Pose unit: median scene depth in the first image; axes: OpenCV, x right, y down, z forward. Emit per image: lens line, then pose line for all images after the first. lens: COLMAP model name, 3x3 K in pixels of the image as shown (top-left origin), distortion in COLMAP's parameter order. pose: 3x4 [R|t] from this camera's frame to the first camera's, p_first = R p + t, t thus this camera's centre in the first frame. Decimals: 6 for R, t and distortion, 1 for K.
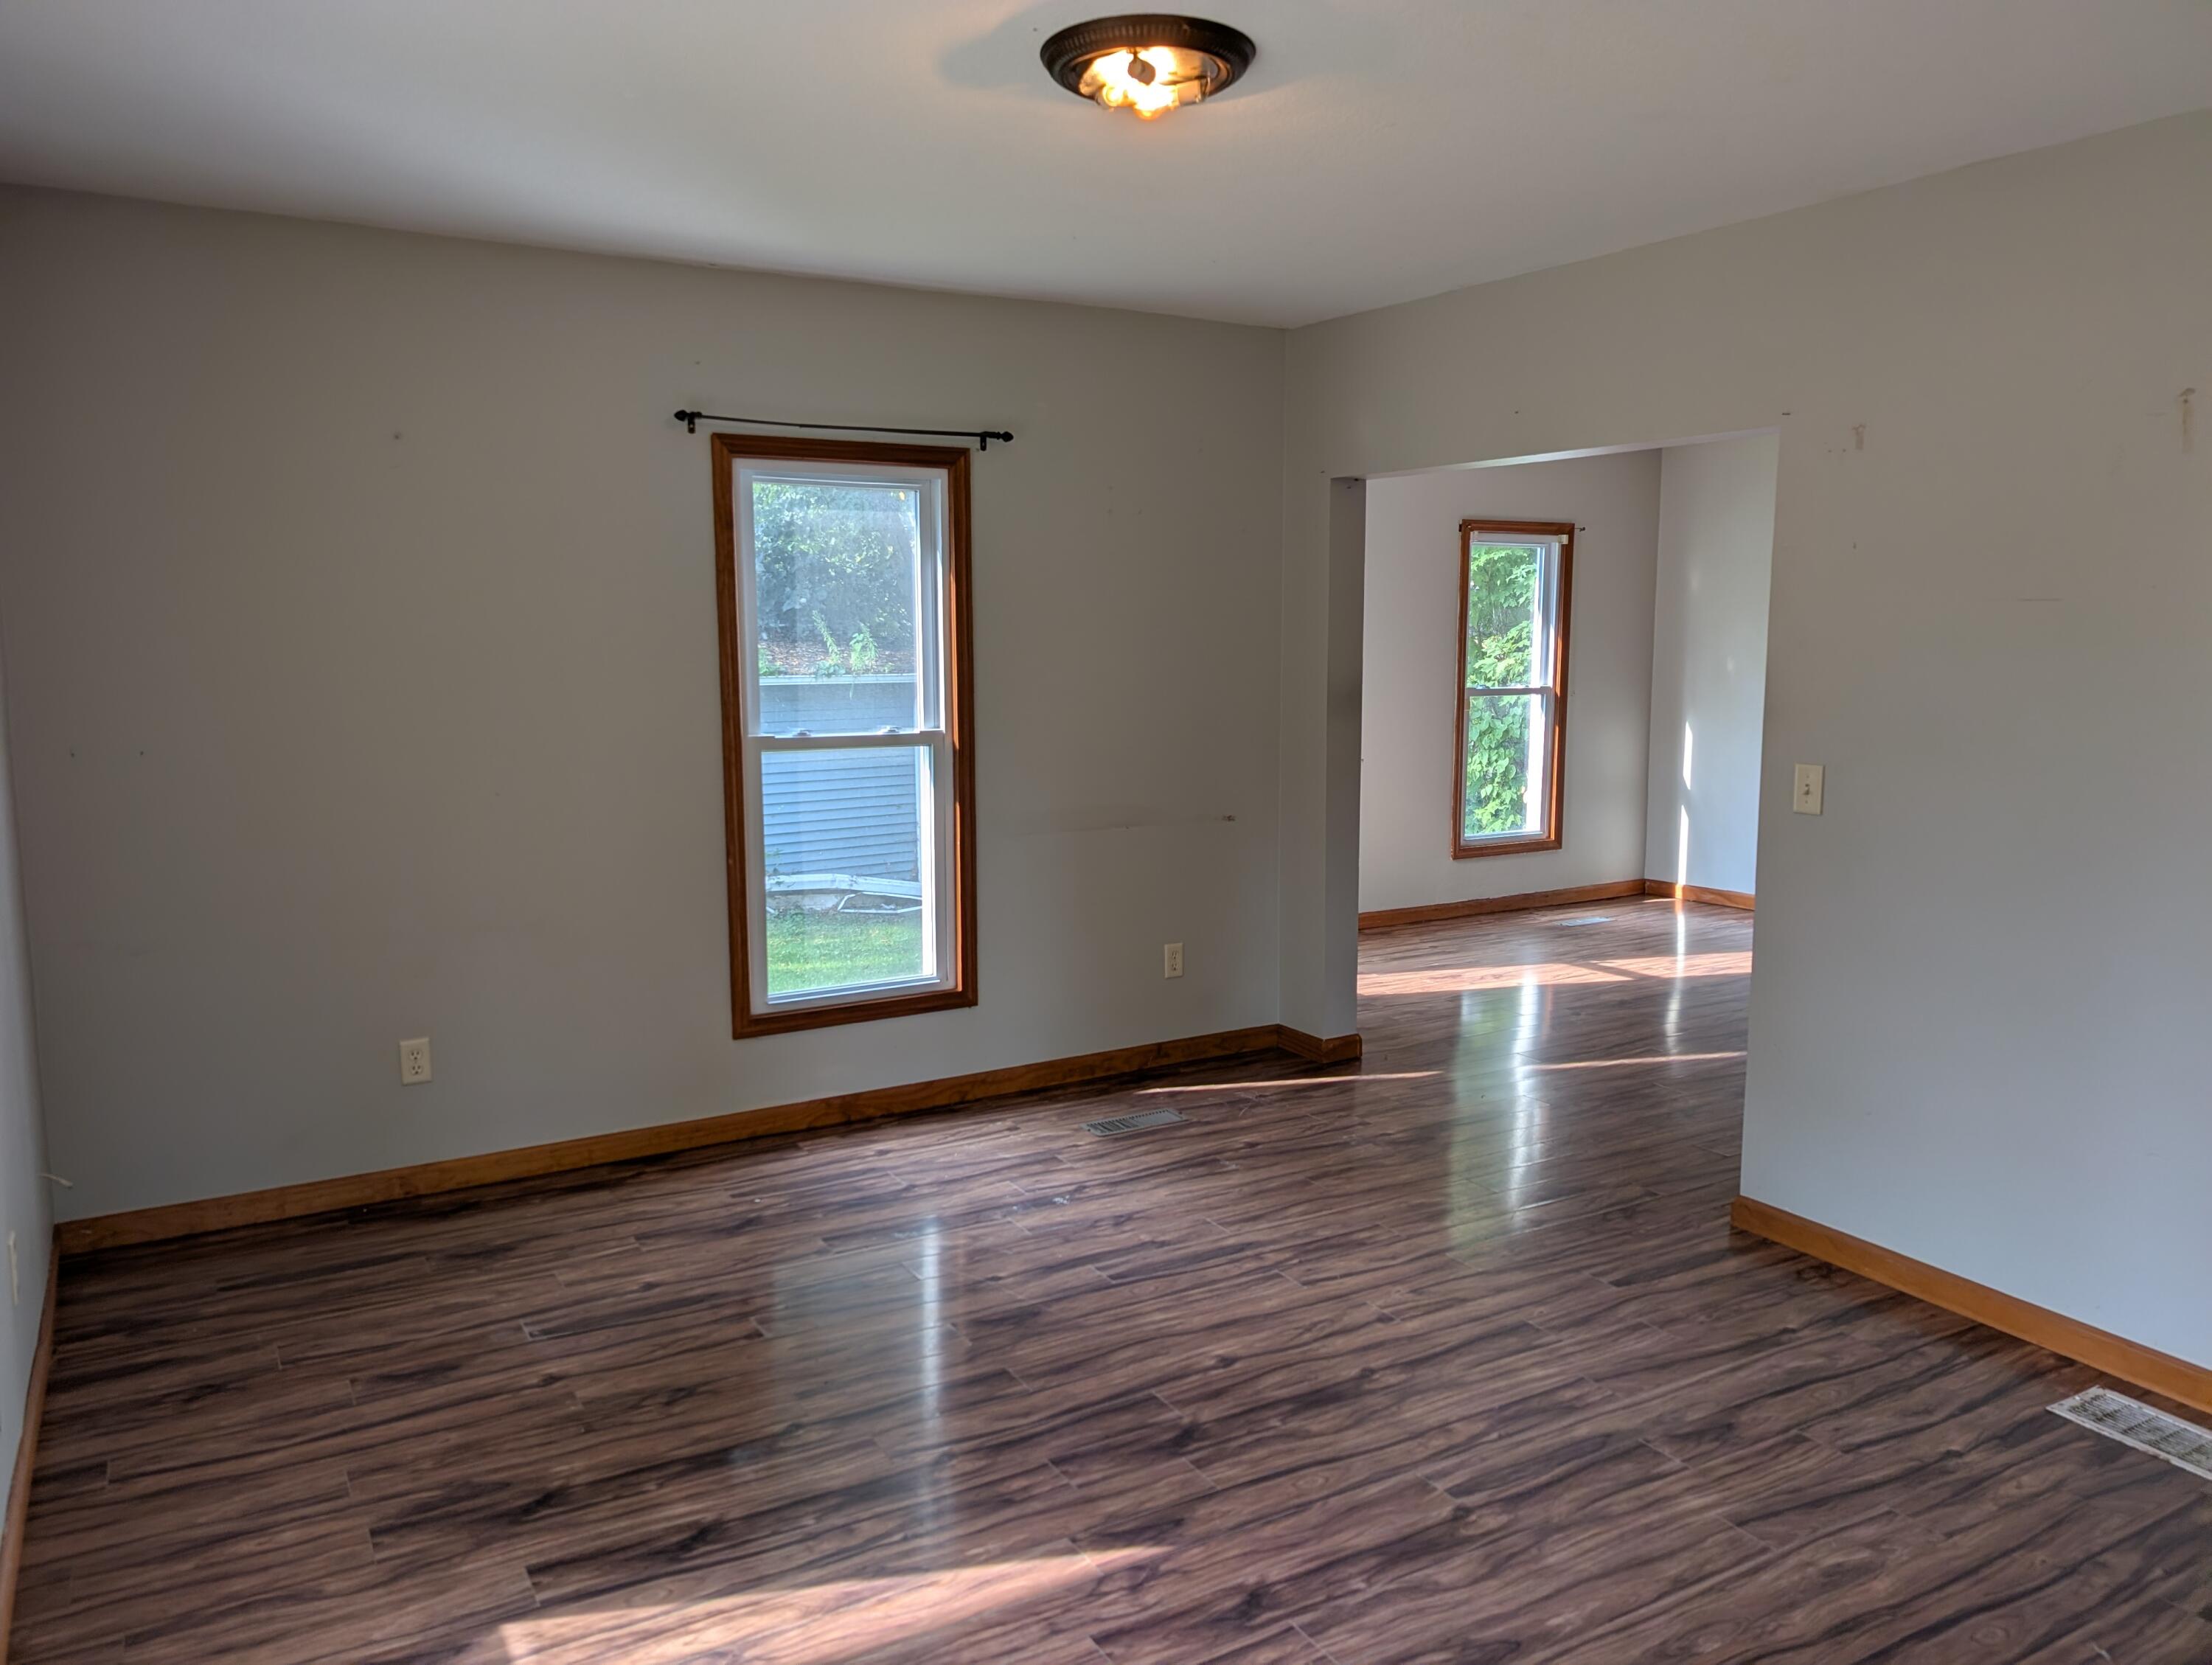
lens RADIAL K [[1581.5, 0, 1105.3], [0, 1581.5, 831.8], [0, 0, 1]] dist [0.023707, -0.008300]
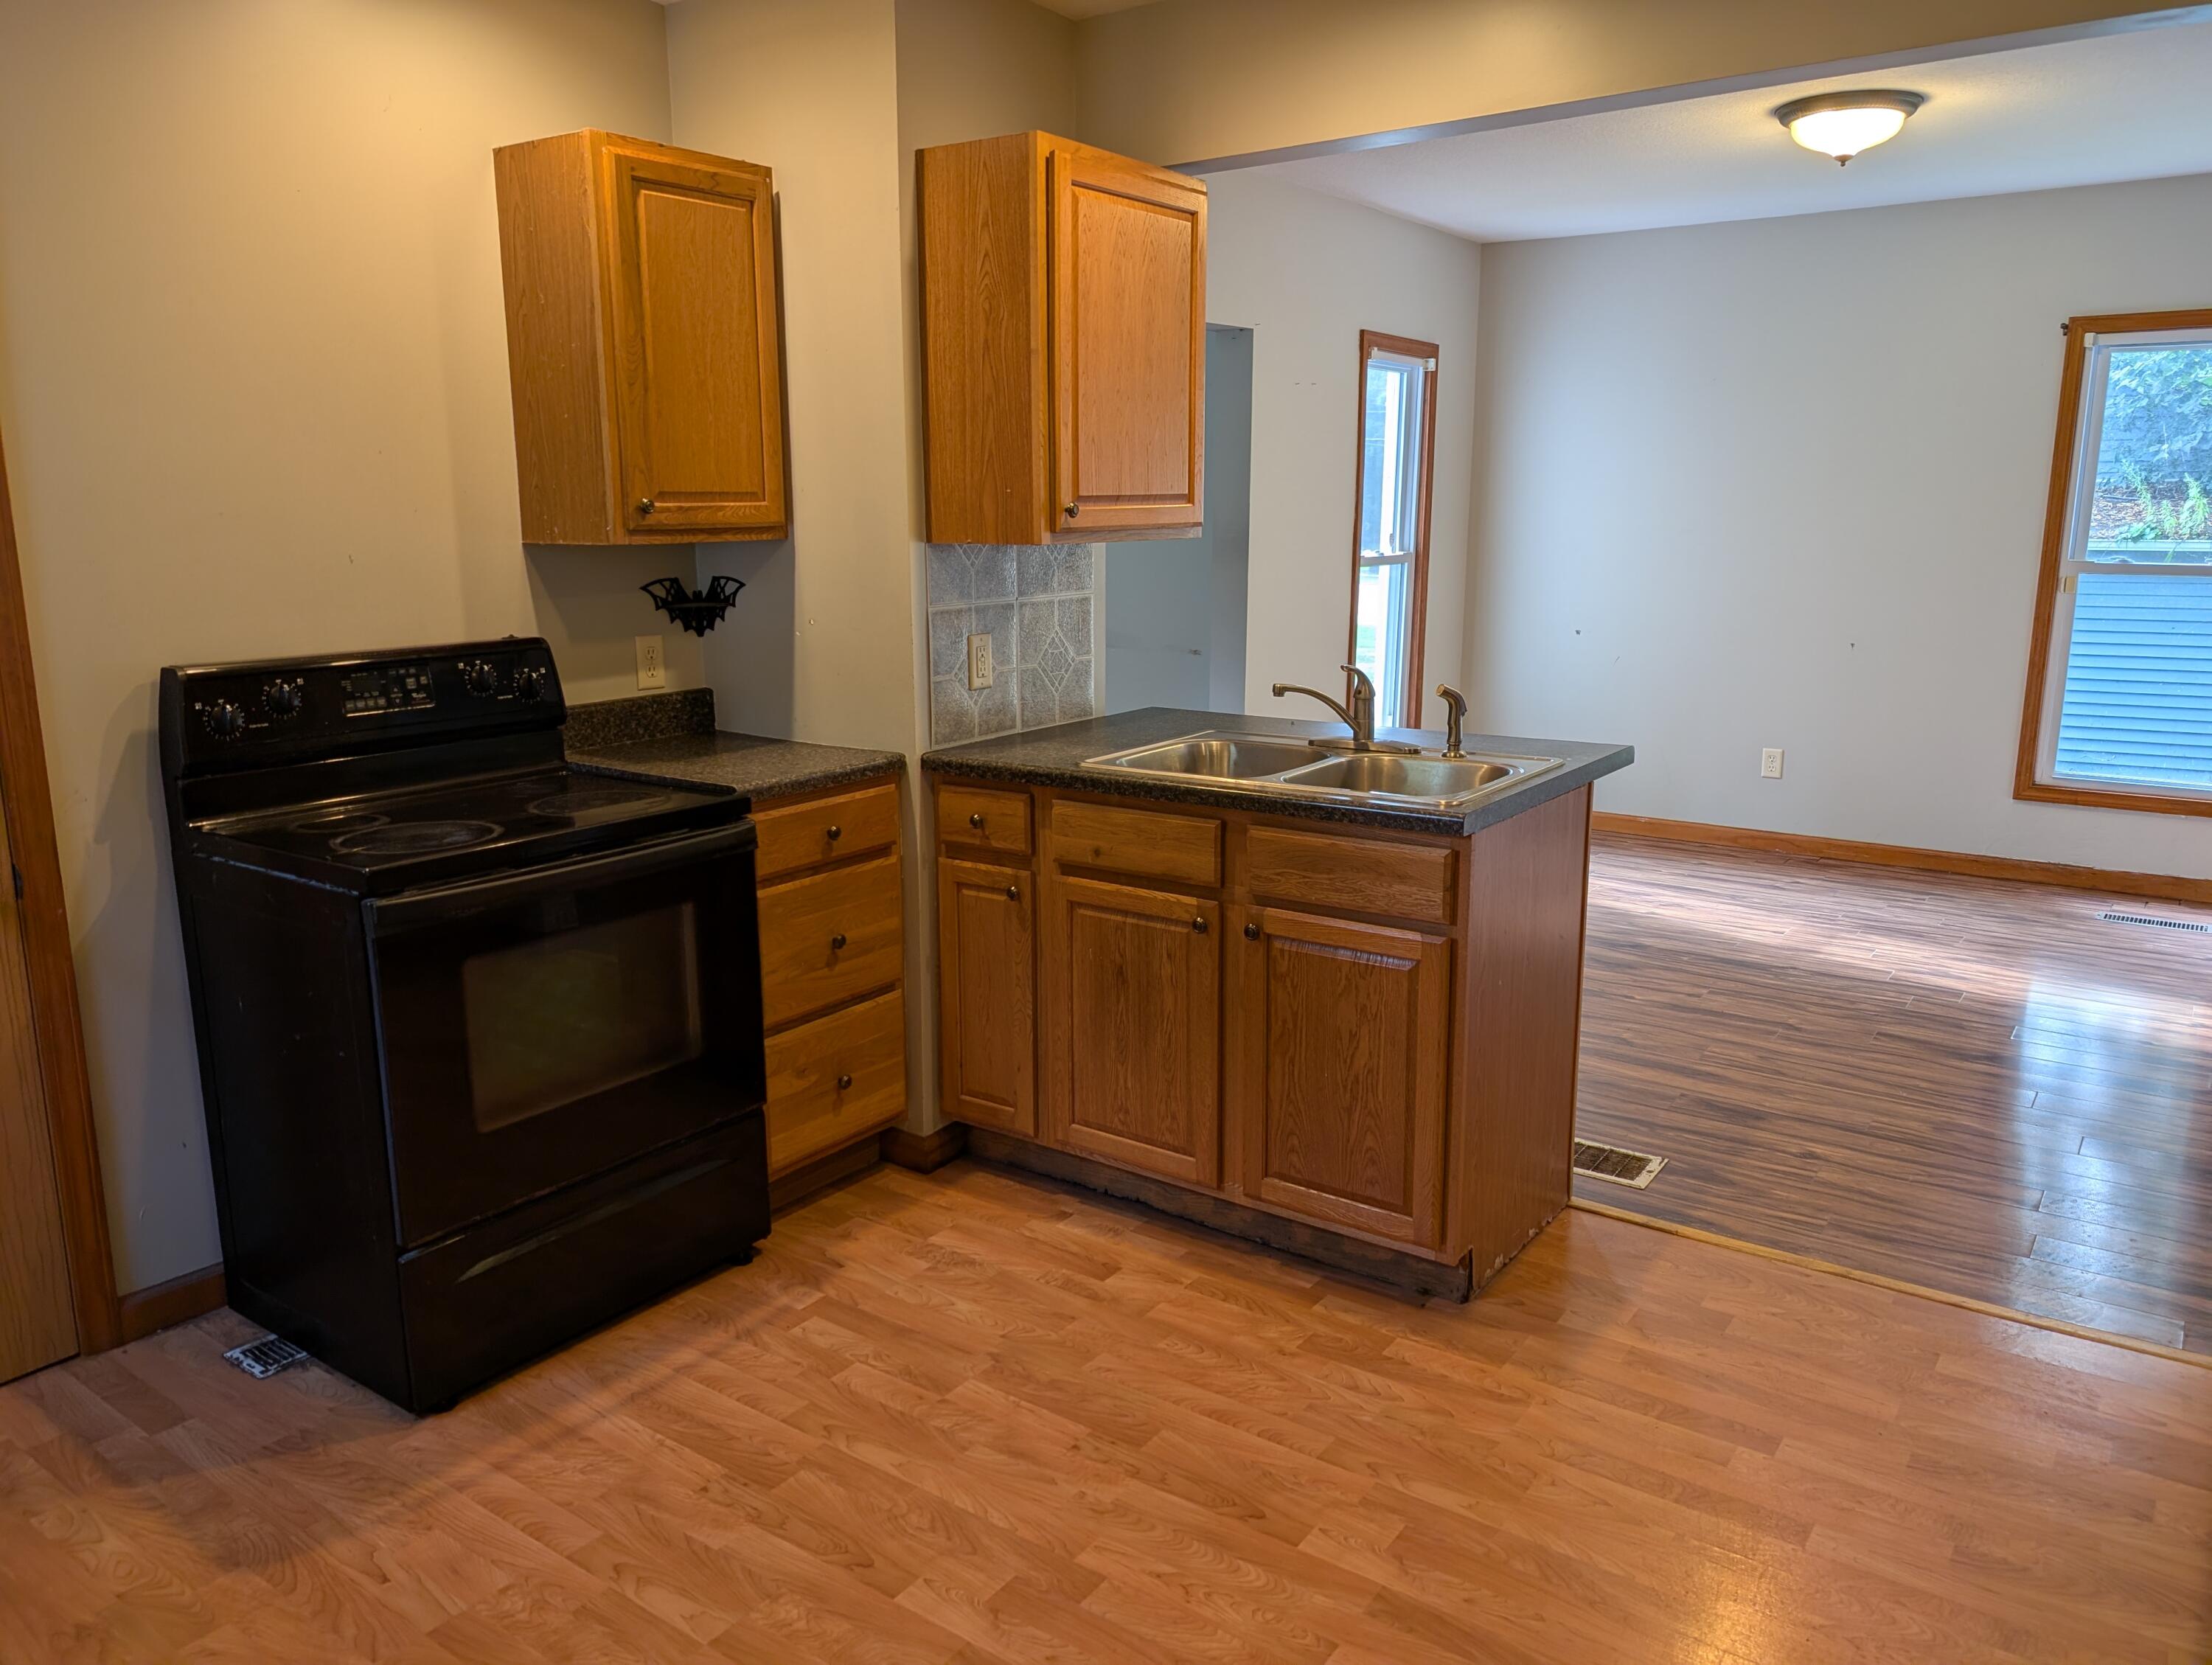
lens RADIAL K [[1581.5, 0, 1096.1], [0, 1581.5, 842.4], [0, 0, 1]] dist [0.023707, -0.008300]
pose [[0.396641, 0.197760, -0.896419, 0.684754], [-0.115299, 0.979518, 0.165075, -0.033871], [0.910704, 0.037881, 0.411319, 0.303368]]
